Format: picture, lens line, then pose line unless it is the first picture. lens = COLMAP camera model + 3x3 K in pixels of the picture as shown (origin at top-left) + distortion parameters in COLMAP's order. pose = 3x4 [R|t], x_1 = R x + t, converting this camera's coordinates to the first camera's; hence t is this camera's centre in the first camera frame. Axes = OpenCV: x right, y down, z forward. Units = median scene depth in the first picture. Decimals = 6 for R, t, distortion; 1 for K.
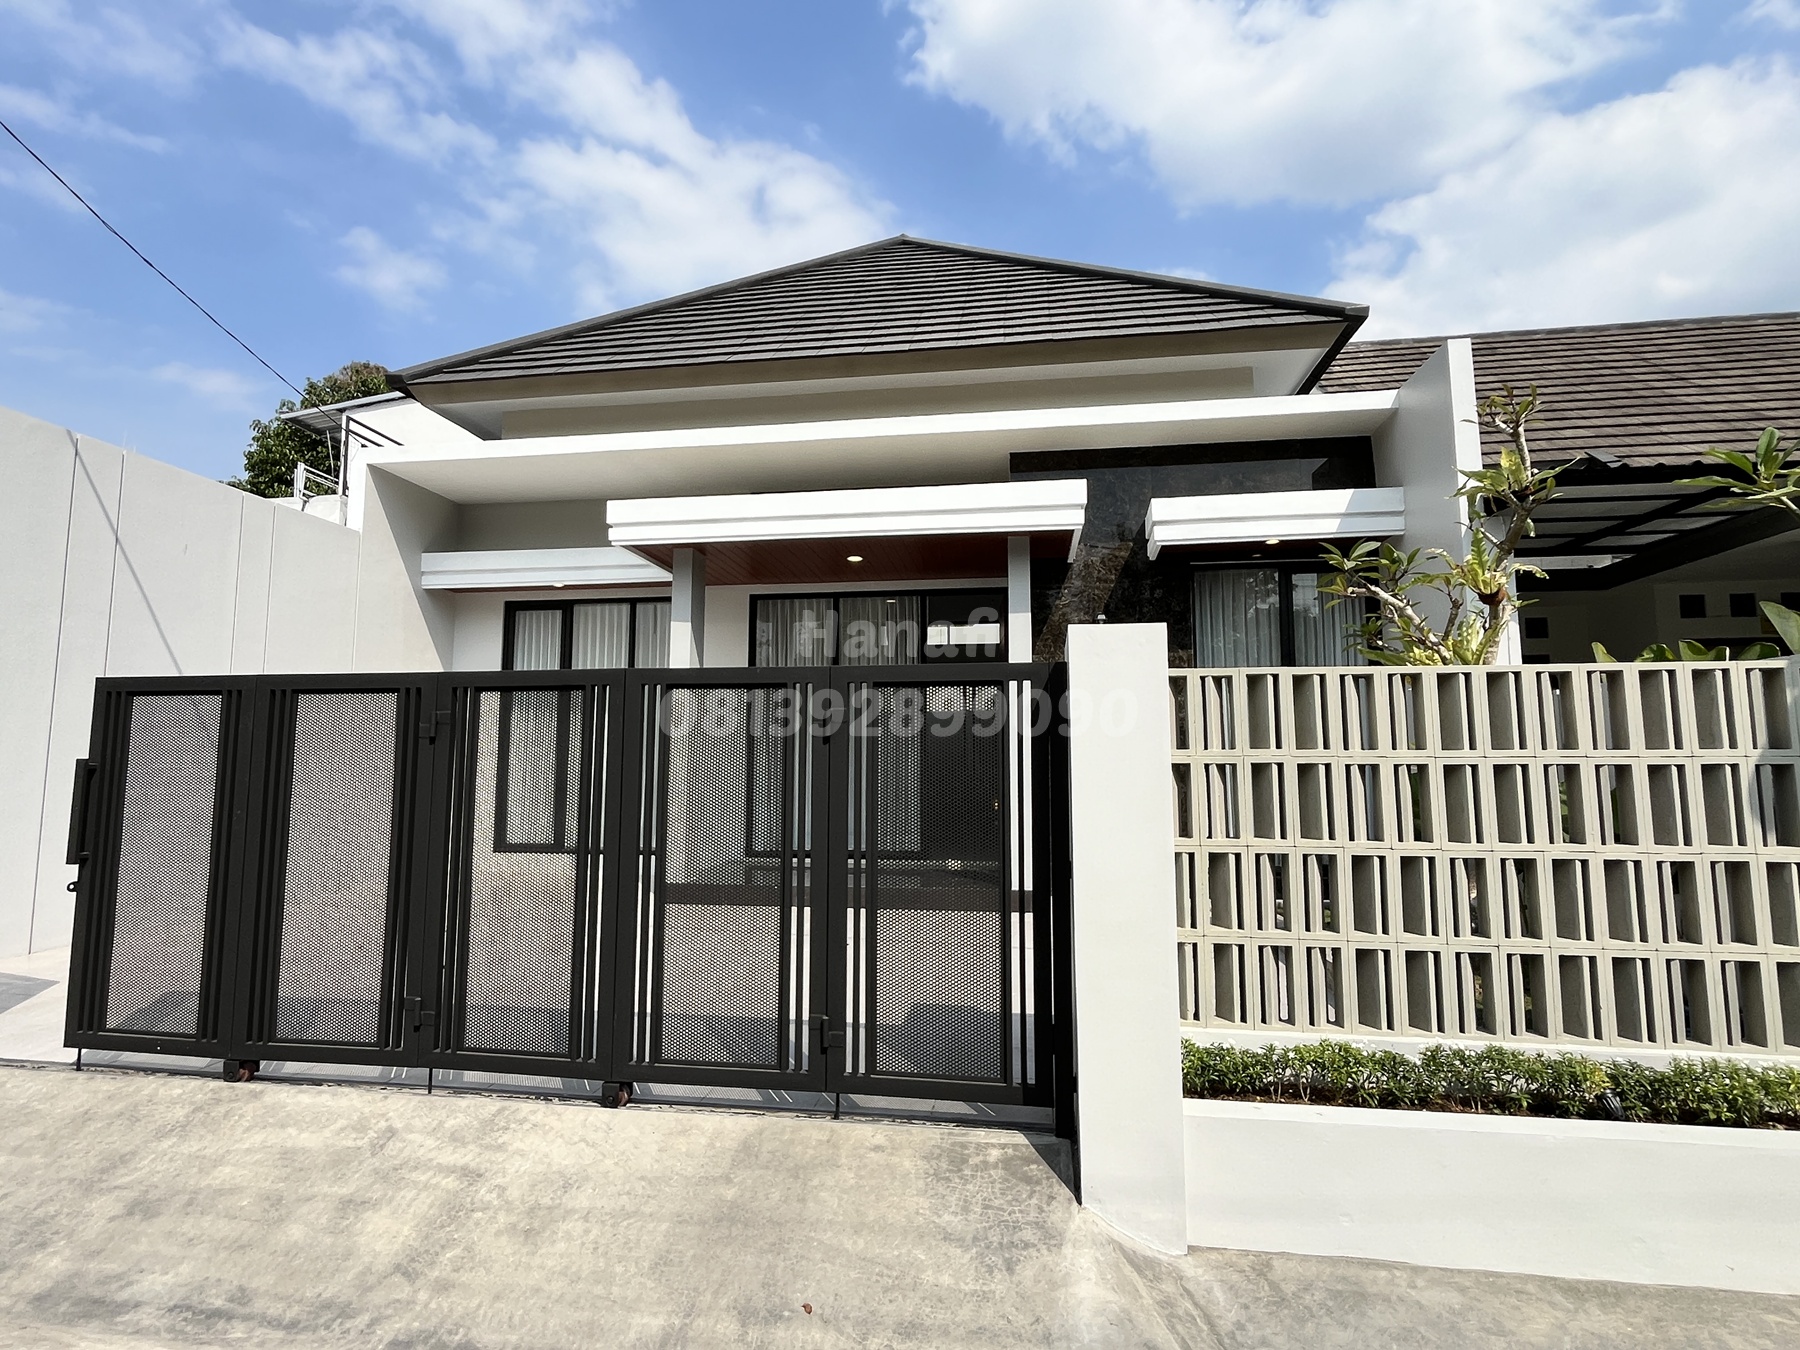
lens RADIAL K [[920.0, 0, 889.1], [0, 920.0, 668.5], [0, 0, 1]] dist [-0.002951, 0.000845]
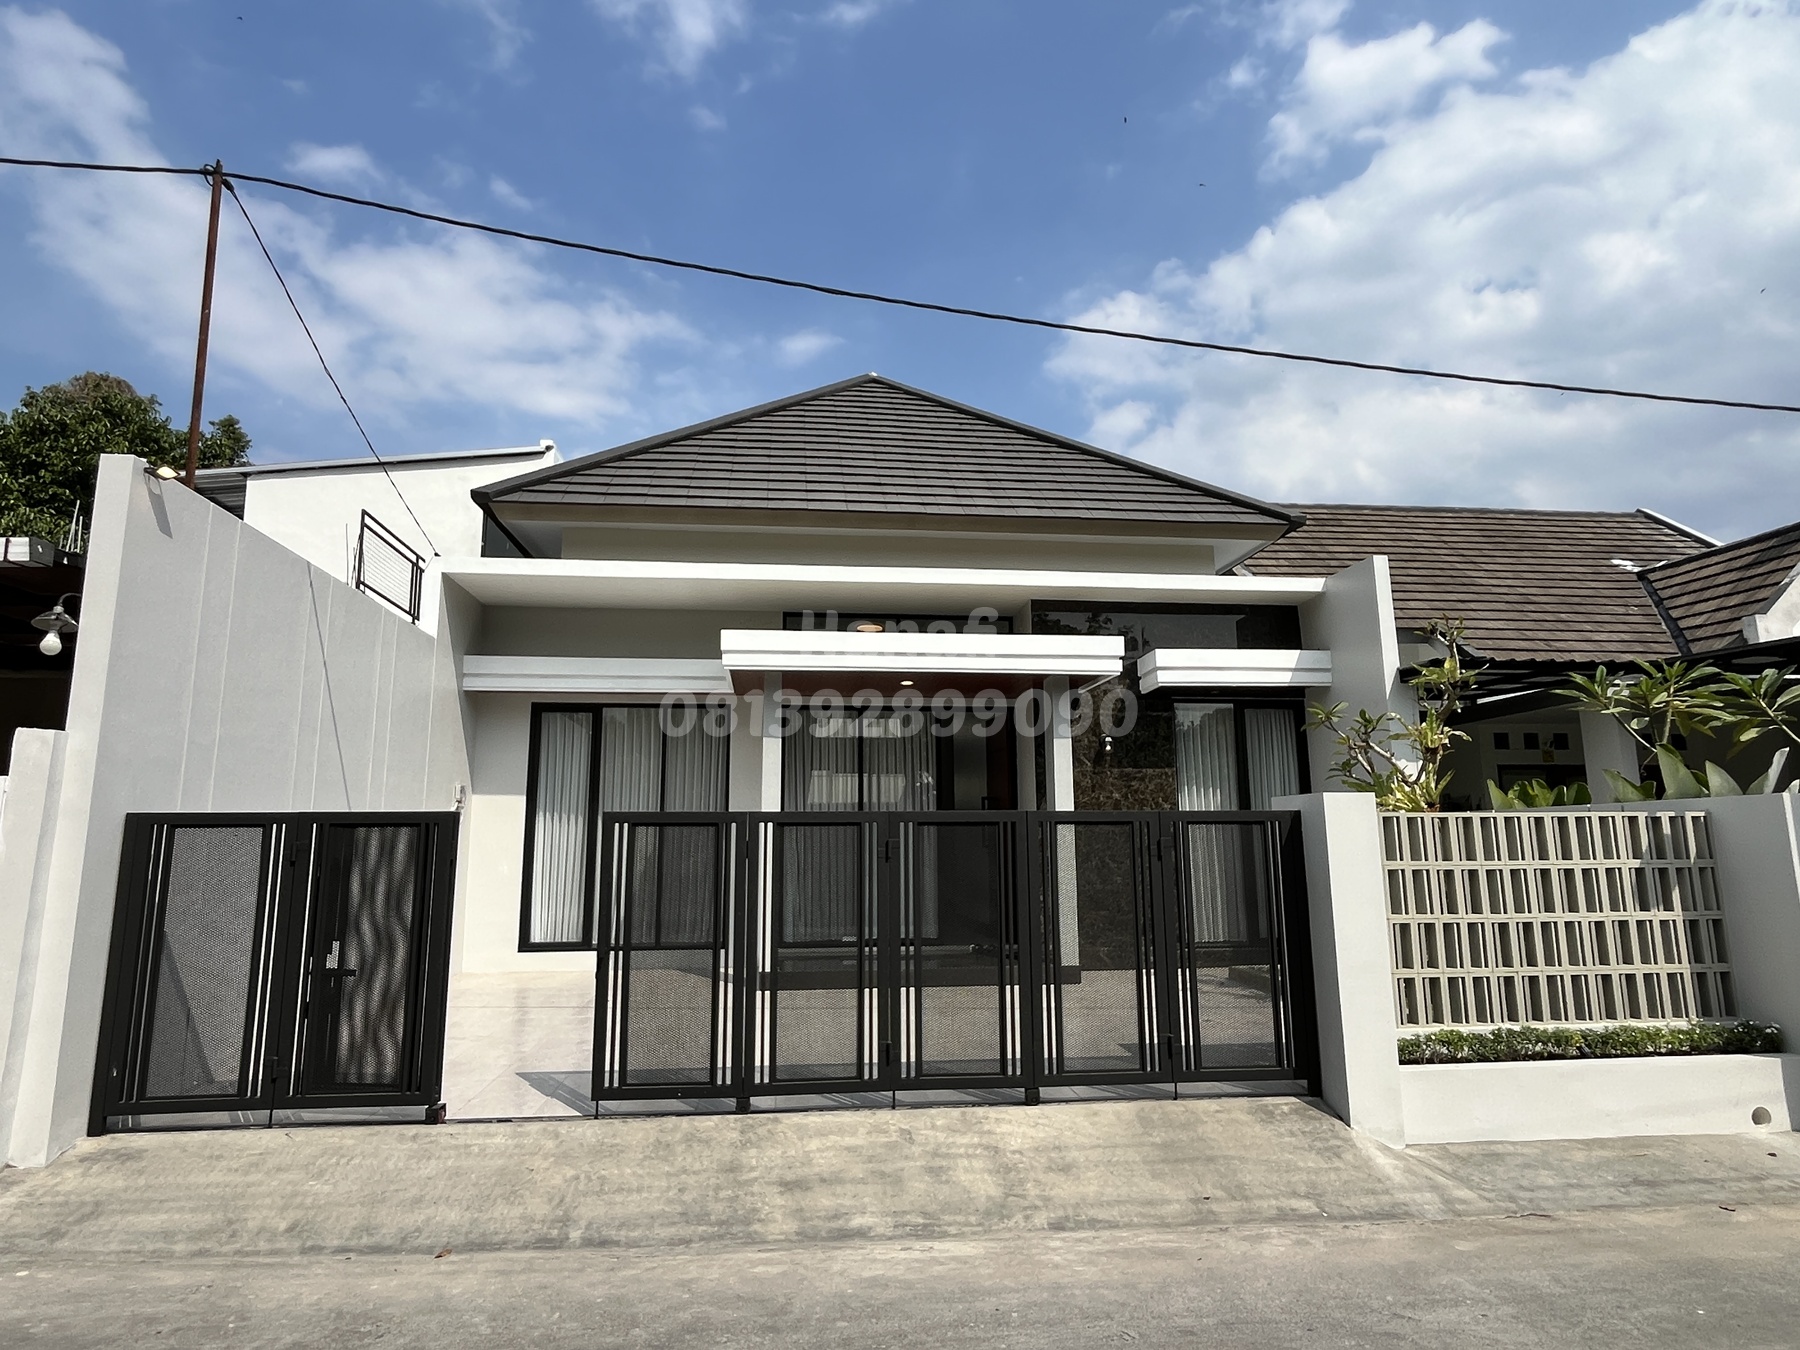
lens RADIAL K [[1015.7, 0, 892.7], [0, 1015.7, 677.3], [0, 0, 1]] dist [-0.005468, 0.002232]
pose [[0.965701, 0.035969, 0.257154, -0.889459], [-0.020133, 0.997750, -0.063950, -0.102604], [-0.258875, 0.056580, 0.964252, -0.531055]]
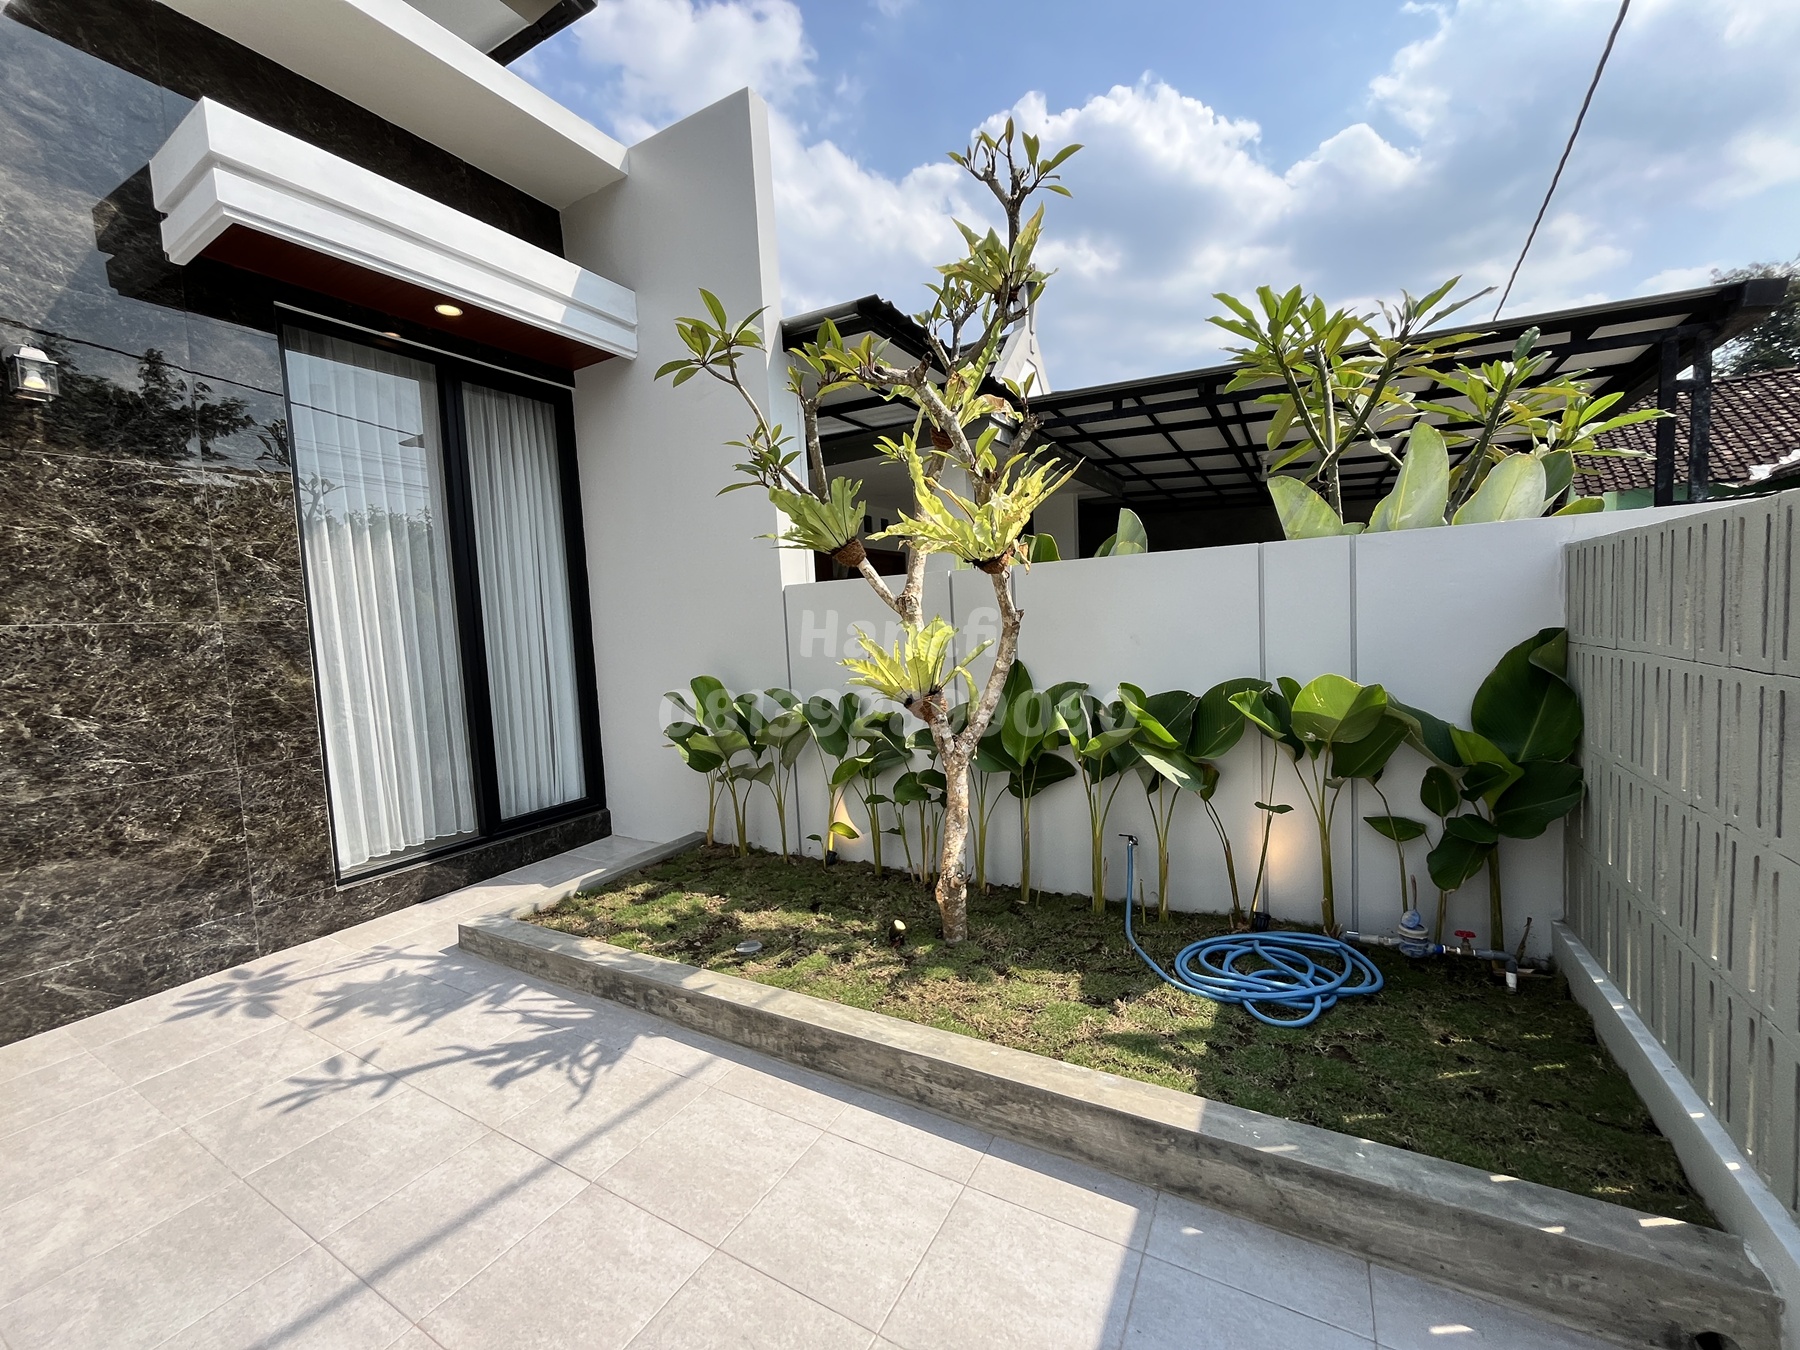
lens RADIAL K [[729.3, 0, 891.9], [0, 729.3, 669.1], [0, 0, 1]] dist [-0.001265, -0.000643]
pose [[0.363959, -0.080294, 0.927948, 0.138734], [-0.047953, 0.993341, 0.104760, 0.064598], [-0.930180, -0.082627, 0.357685, 1.171921]]
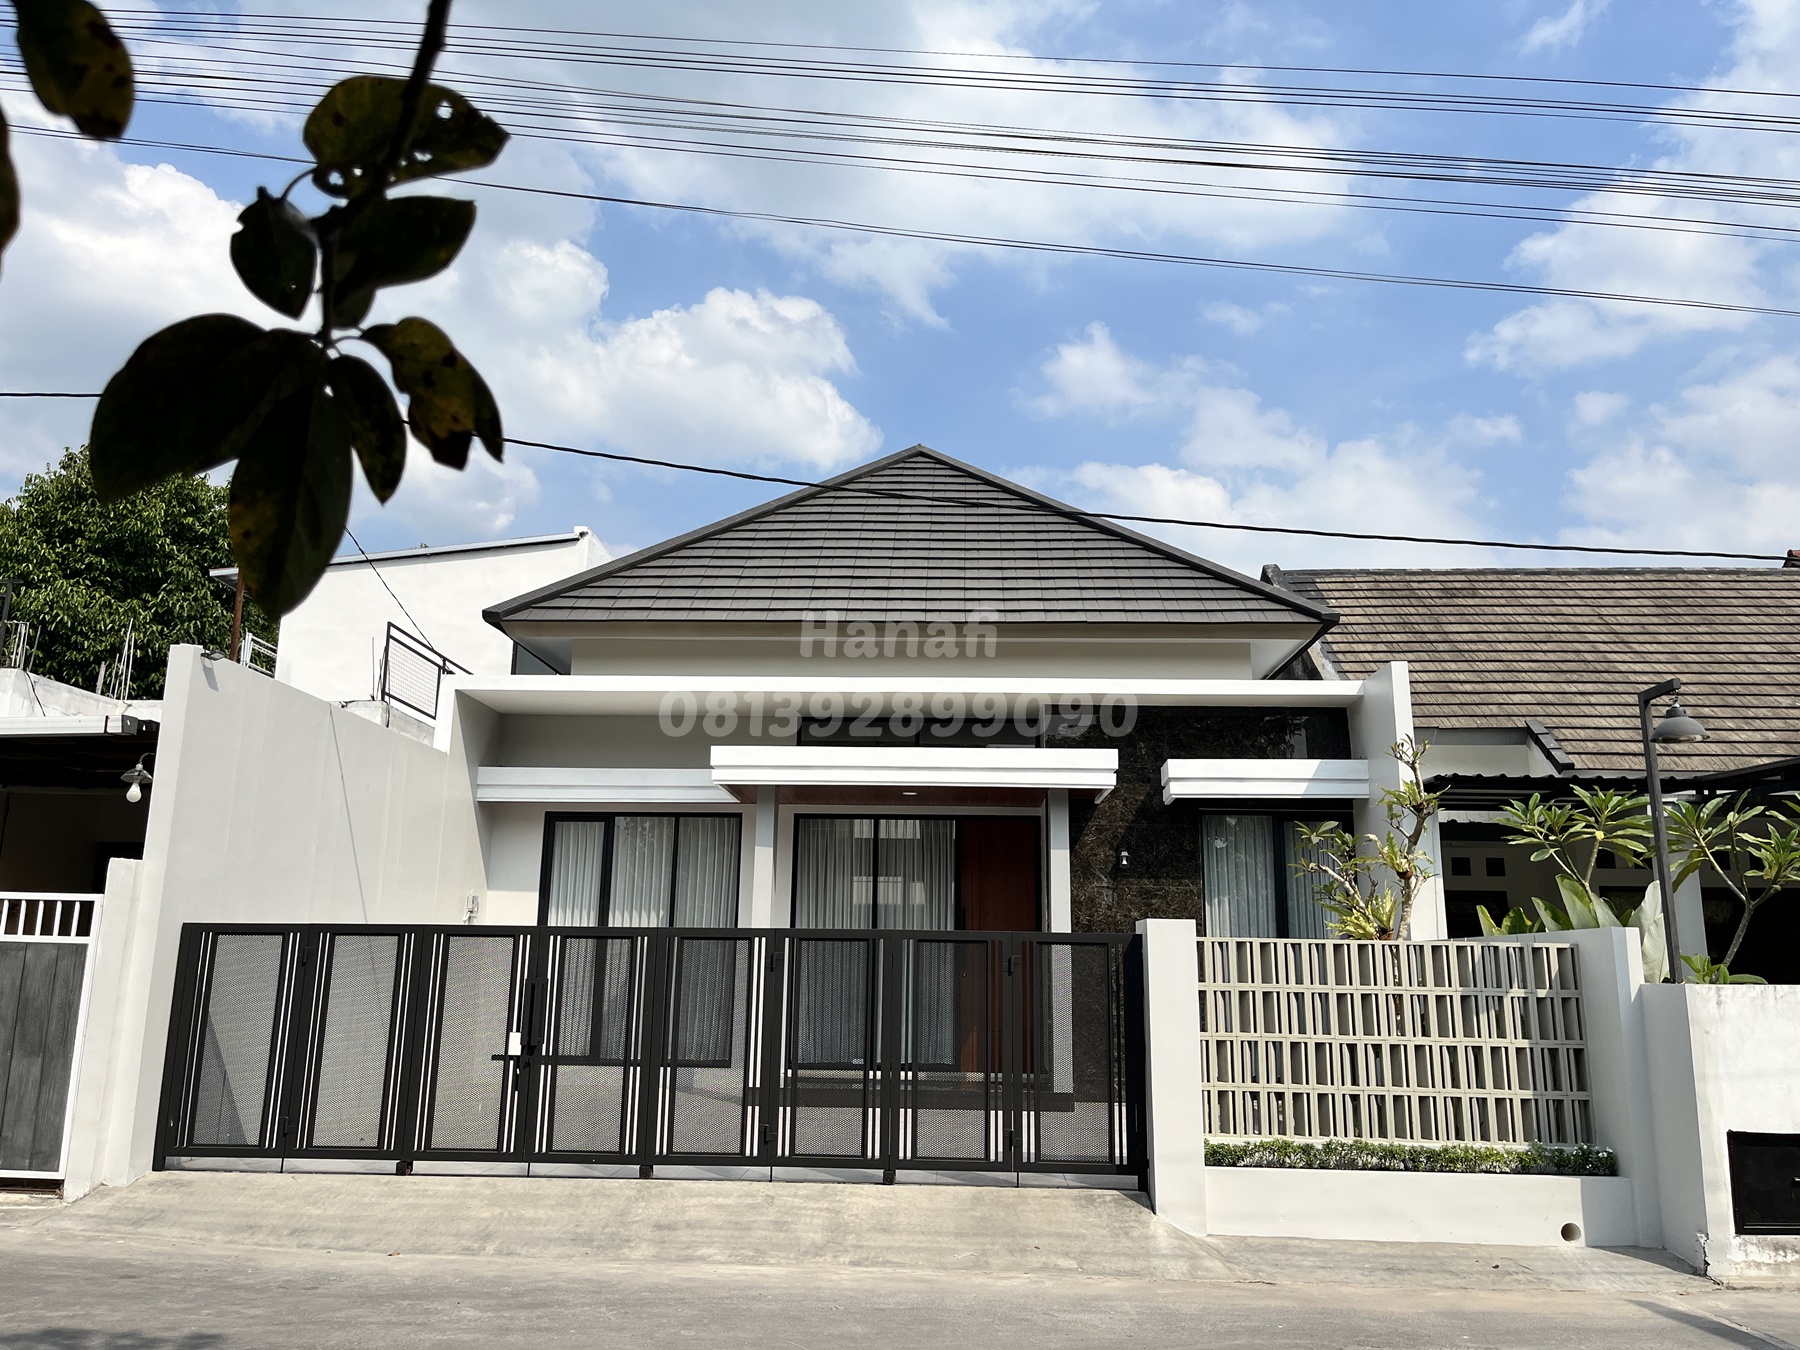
lens RADIAL K [[1365.7, 0, 903.2], [0, 1365.7, 680.4], [0, 0, 1]] dist [0.053020, -0.060076]
pose [[0.993180, 0.037072, 0.110537, -0.546449], [-0.025493, 0.994211, -0.104382, -0.191591], [-0.113766, 0.100852, 0.988375, -1.552114]]
